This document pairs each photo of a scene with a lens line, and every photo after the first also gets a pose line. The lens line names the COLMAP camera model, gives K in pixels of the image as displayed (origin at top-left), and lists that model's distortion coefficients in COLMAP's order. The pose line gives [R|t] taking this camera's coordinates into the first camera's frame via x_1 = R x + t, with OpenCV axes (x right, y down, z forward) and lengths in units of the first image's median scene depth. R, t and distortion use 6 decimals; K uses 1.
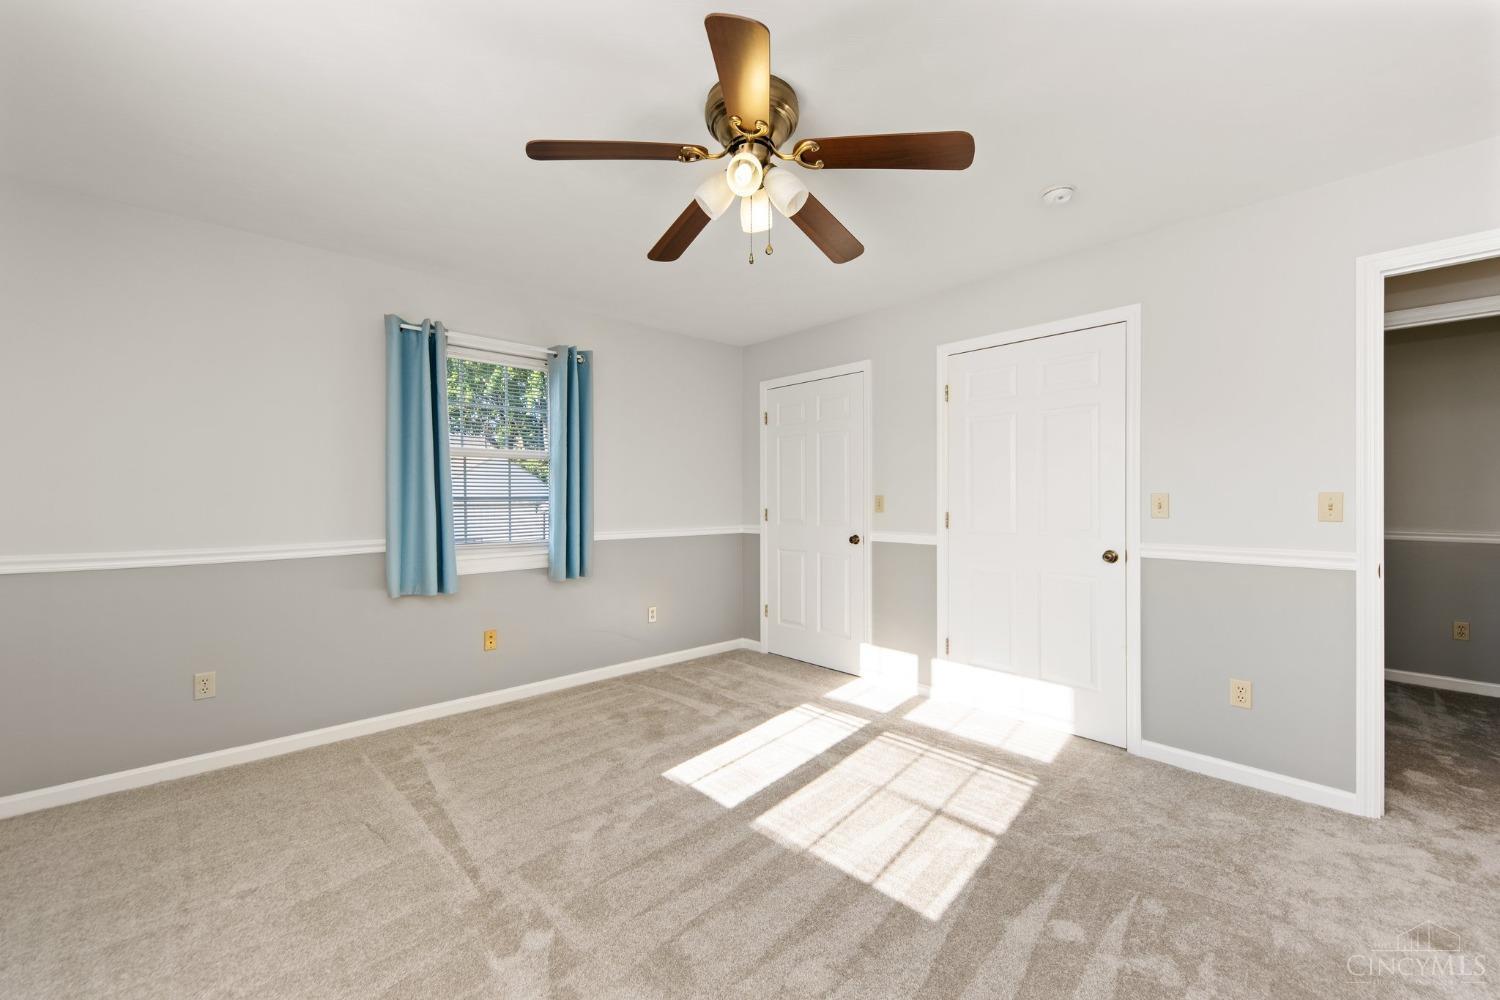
lens RADIAL K [[601.2, 0, 750.0], [0, 601.2, 500.0], [0, 0, 1]] dist [-0.000580, -0.000011]
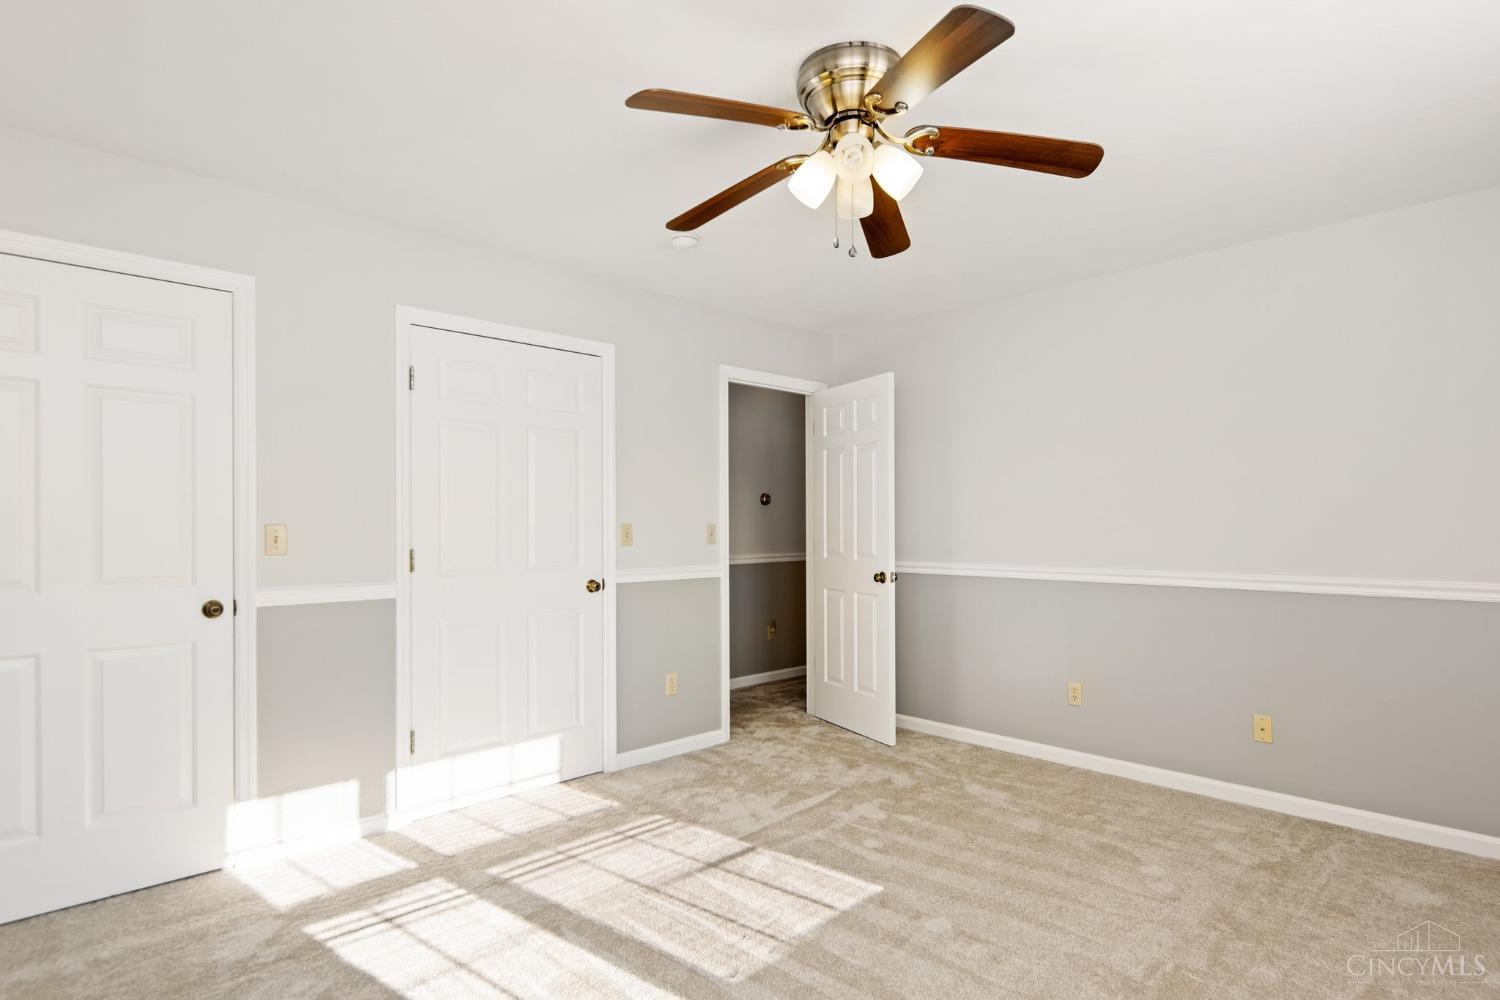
lens RADIAL K [[756.4, 0, 787.0], [0, 756.4, 519.8], [0, 0, 1]] dist [-0.002447, -0.000343]
pose [[-0.025901, 0.009726, 0.999617, -0.678027], [0.008628, 0.999918, -0.009505, -0.002250], [-0.999627, 0.008379, -0.025983, 0.712188]]
